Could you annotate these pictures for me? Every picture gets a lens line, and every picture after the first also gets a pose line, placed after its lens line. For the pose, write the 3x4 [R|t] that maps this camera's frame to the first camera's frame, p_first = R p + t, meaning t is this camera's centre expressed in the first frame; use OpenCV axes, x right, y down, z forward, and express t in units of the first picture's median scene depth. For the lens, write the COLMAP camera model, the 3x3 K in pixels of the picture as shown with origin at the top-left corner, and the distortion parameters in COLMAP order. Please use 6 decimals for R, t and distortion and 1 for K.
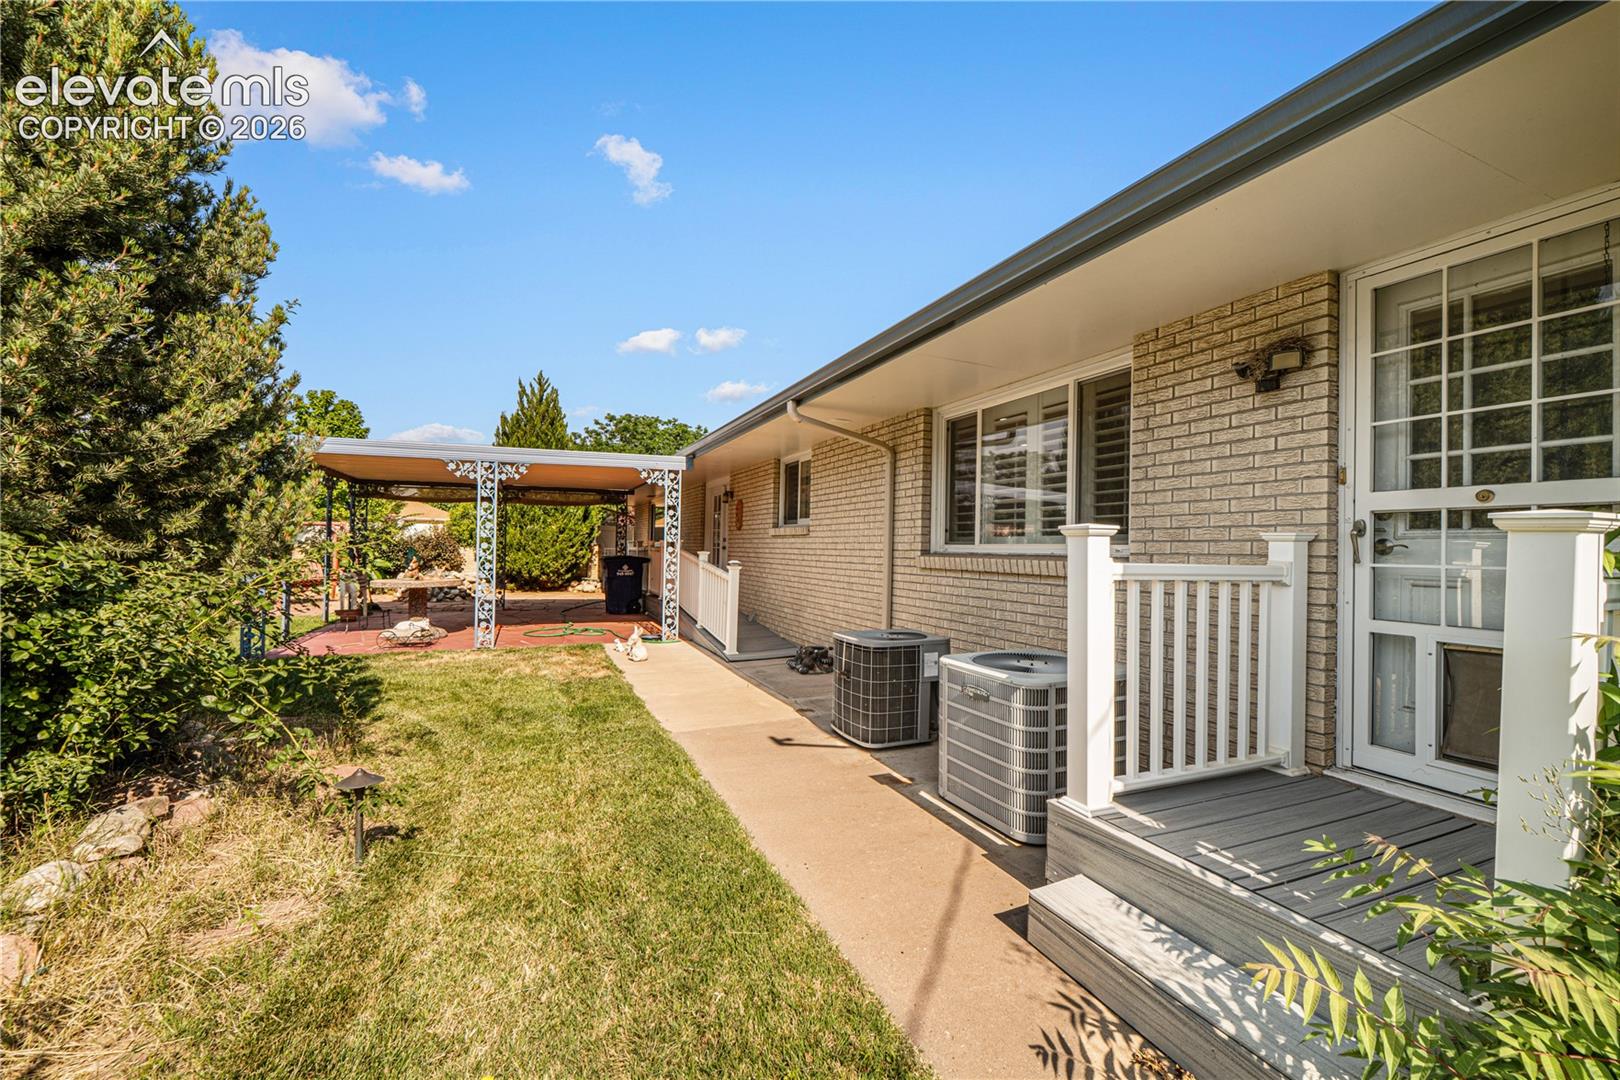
lens RADIAL K [[663.7, 0, 804.7], [0, 663.7, 538.7], [0, 0, 1]] dist [-0.001595, -0.000247]
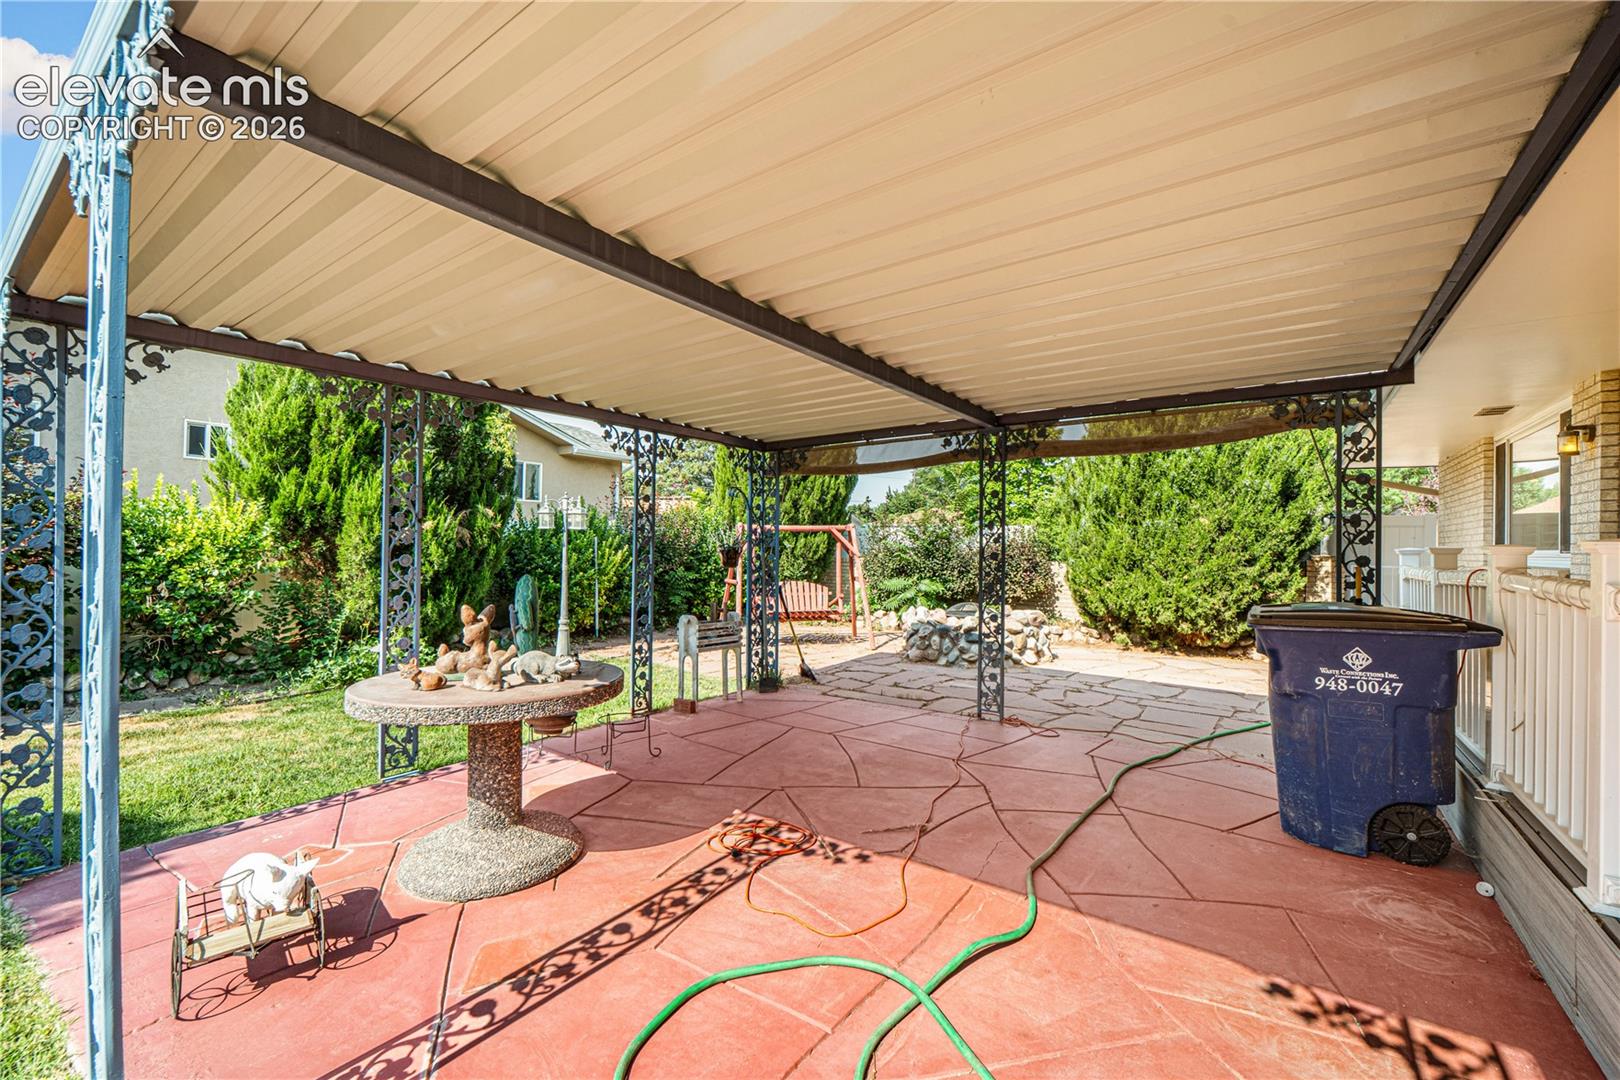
lens RADIAL K [[663.7, 0, 819.5], [0, 663.7, 541.7], [0, 0, 1]] dist [-0.001595, -0.000247]
pose [[0.525176, -0.018396, -0.850795, -0.126866], [0.008915, 0.999830, -0.016115, 0.002579], [0.850947, 0.000879, 0.525251, 0.534315]]
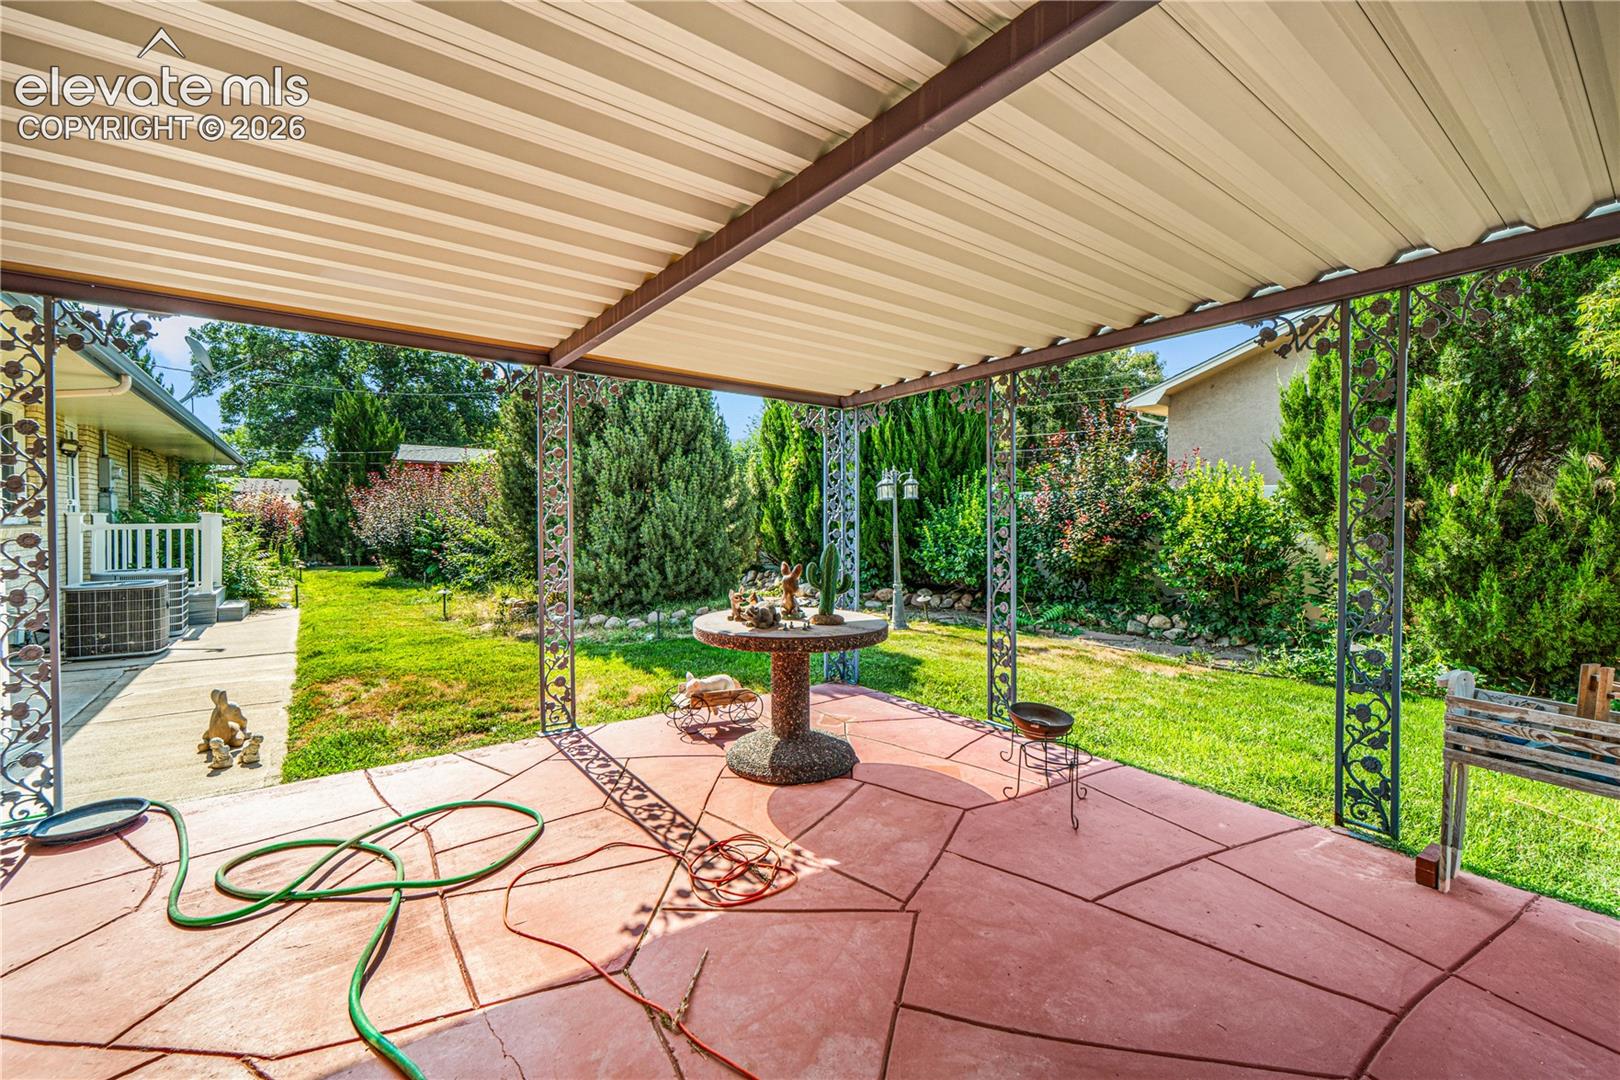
lens RADIAL K [[663.7, 0, 812.4], [0, 663.7, 528.7], [0, 0, 1]] dist [-0.001595, -0.000247]
pose [[-0.975163, -0.010660, -0.221234, -0.266187], [-0.011448, 0.999932, 0.002278, 0.002891], [0.221194, 0.004754, -0.975218, 0.756778]]
